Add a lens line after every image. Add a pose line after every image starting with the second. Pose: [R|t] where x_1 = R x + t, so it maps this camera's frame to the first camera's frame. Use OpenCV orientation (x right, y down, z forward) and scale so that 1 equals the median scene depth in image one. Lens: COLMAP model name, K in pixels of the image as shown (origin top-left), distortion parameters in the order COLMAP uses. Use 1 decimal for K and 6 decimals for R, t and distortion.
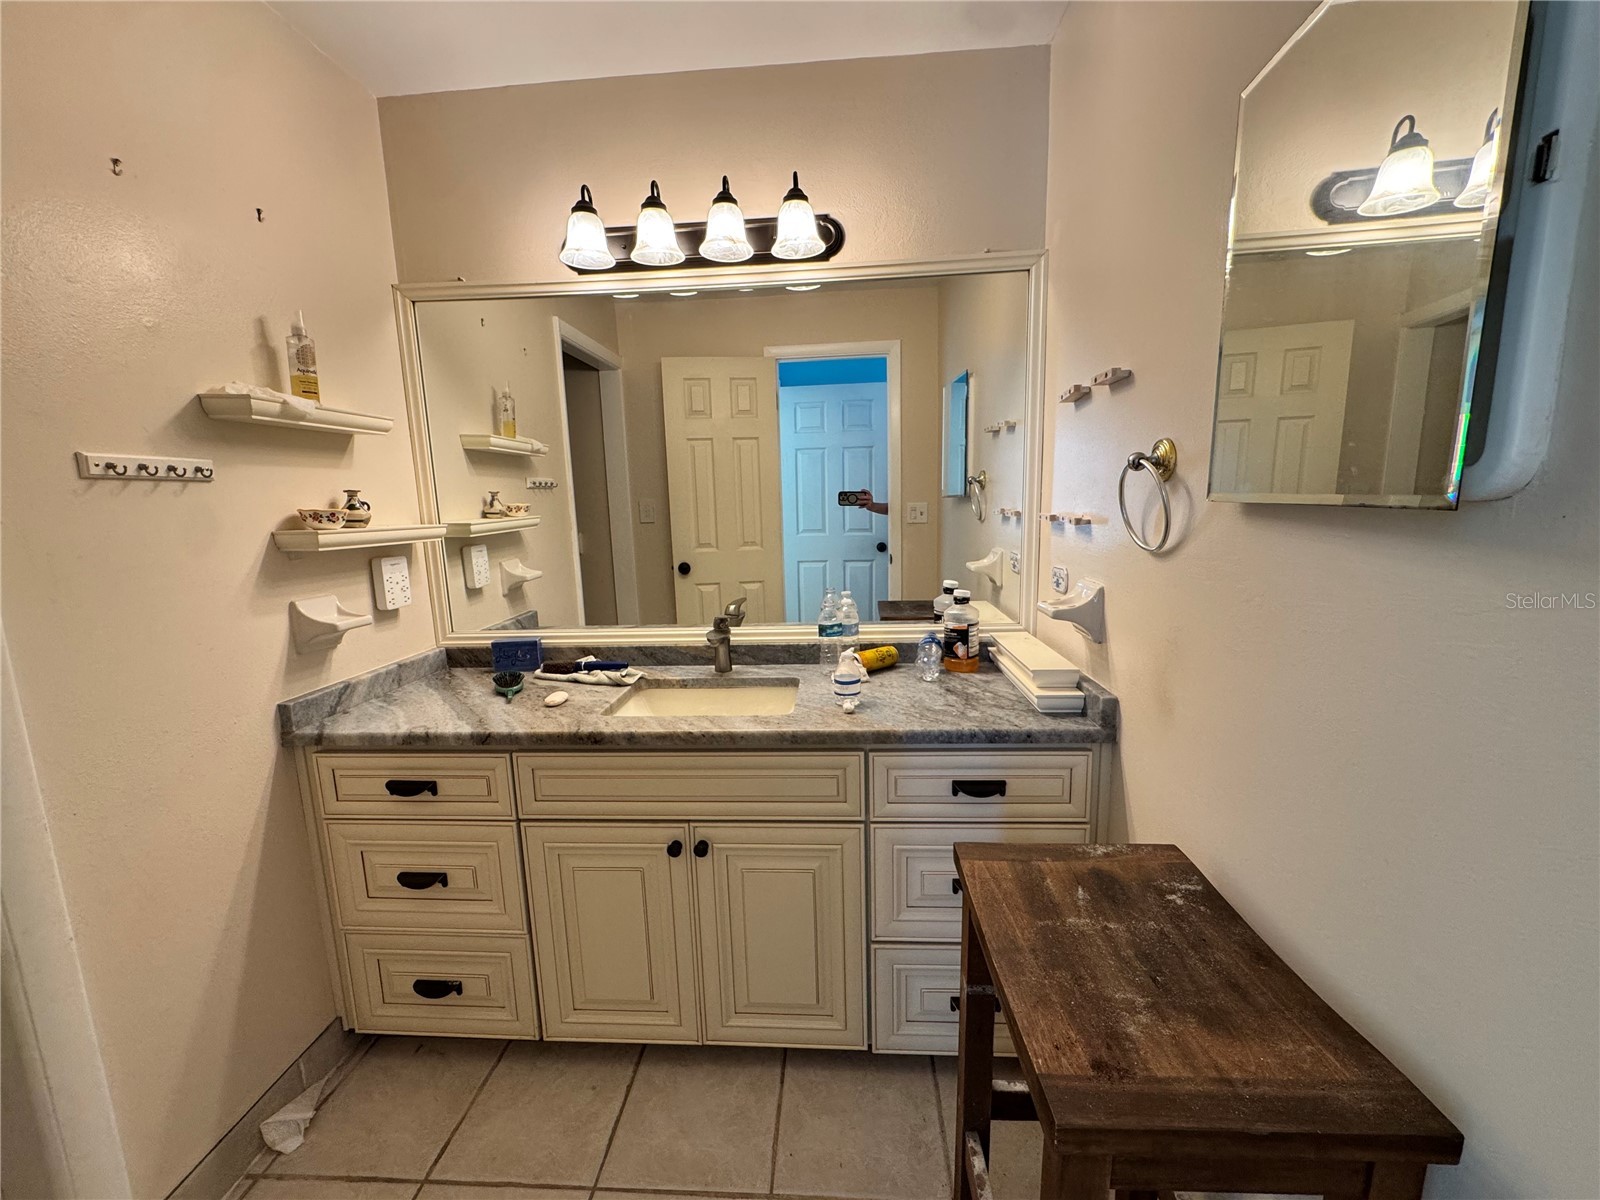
lens RADIAL K [[615.3, 0, 801.1], [0, 615.3, 578.3], [0, 0, 1]] dist [0.032912, 0.000067]
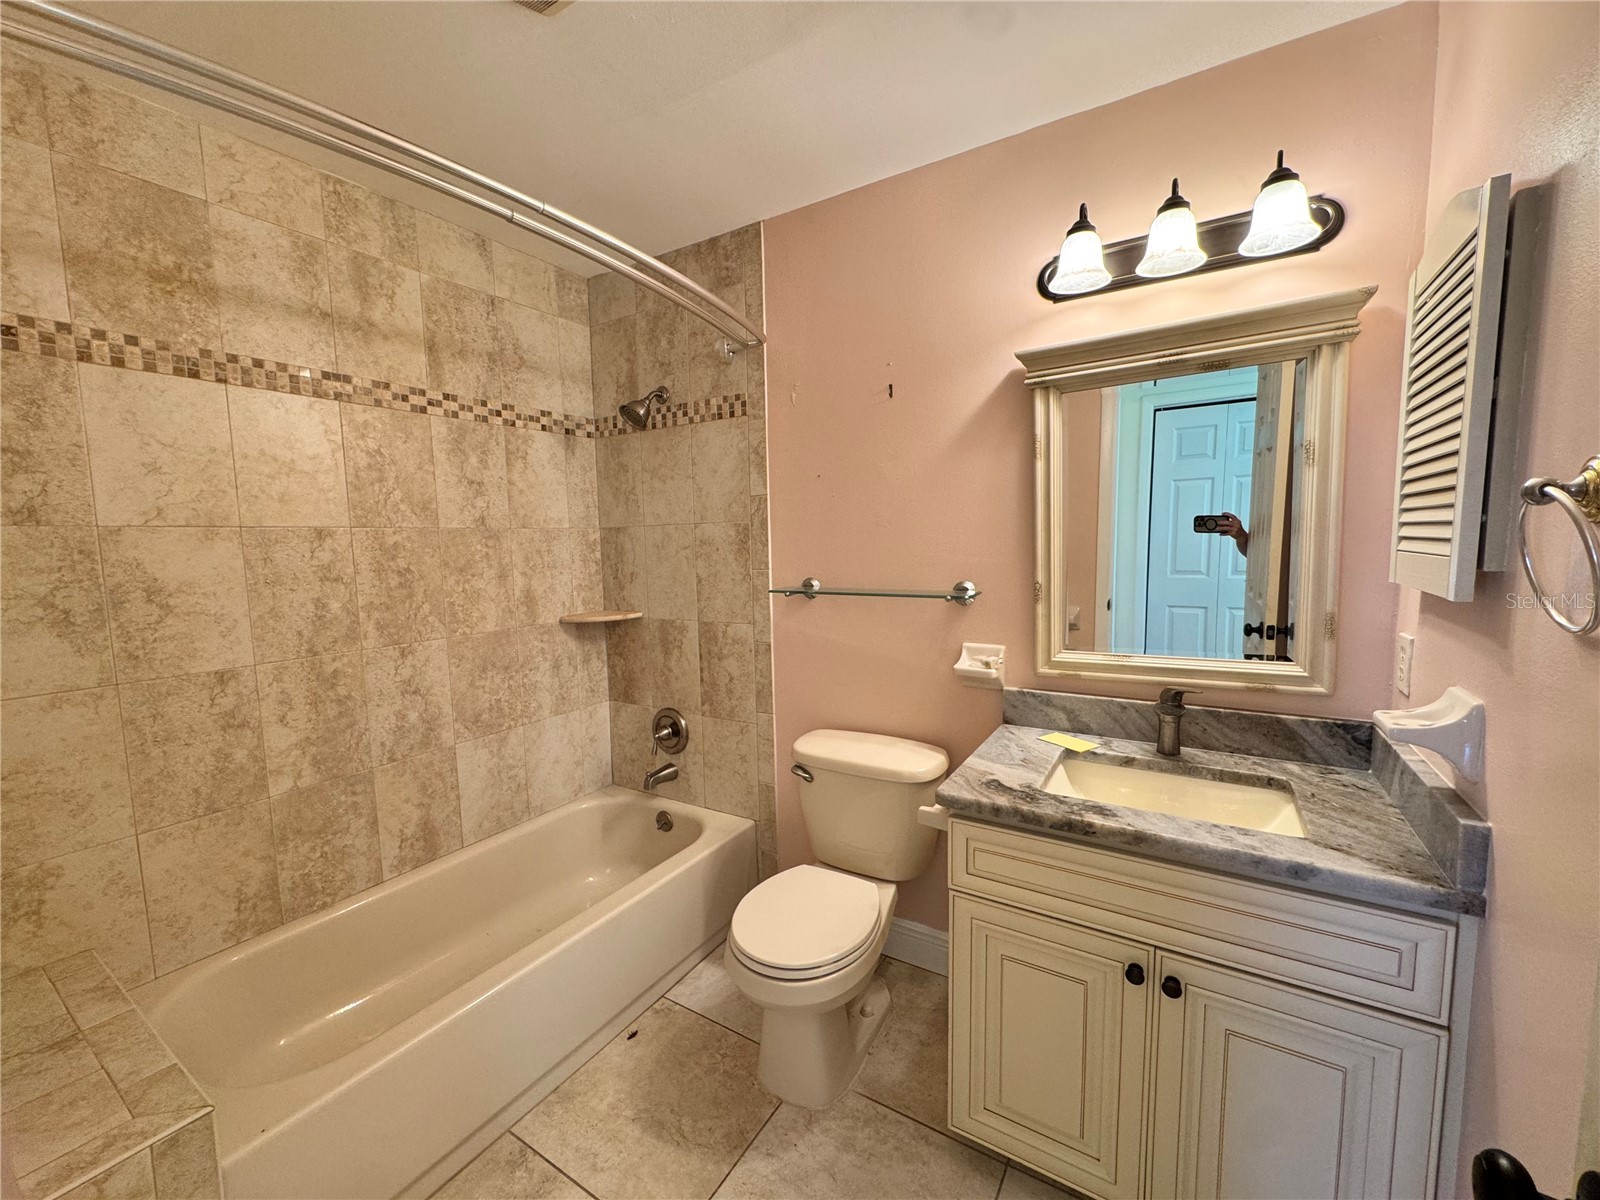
lens RADIAL K [[643.2, 0, 801.1], [0, 643.2, 603.6], [0, 0, 1]] dist [-0.002322, 0.000332]
pose [[0.882160, 0.058306, -0.467327, -0.131319], [-0.078786, 0.996593, -0.024383, 0.001408], [0.464313, 0.058328, 0.883748, 0.010694]]
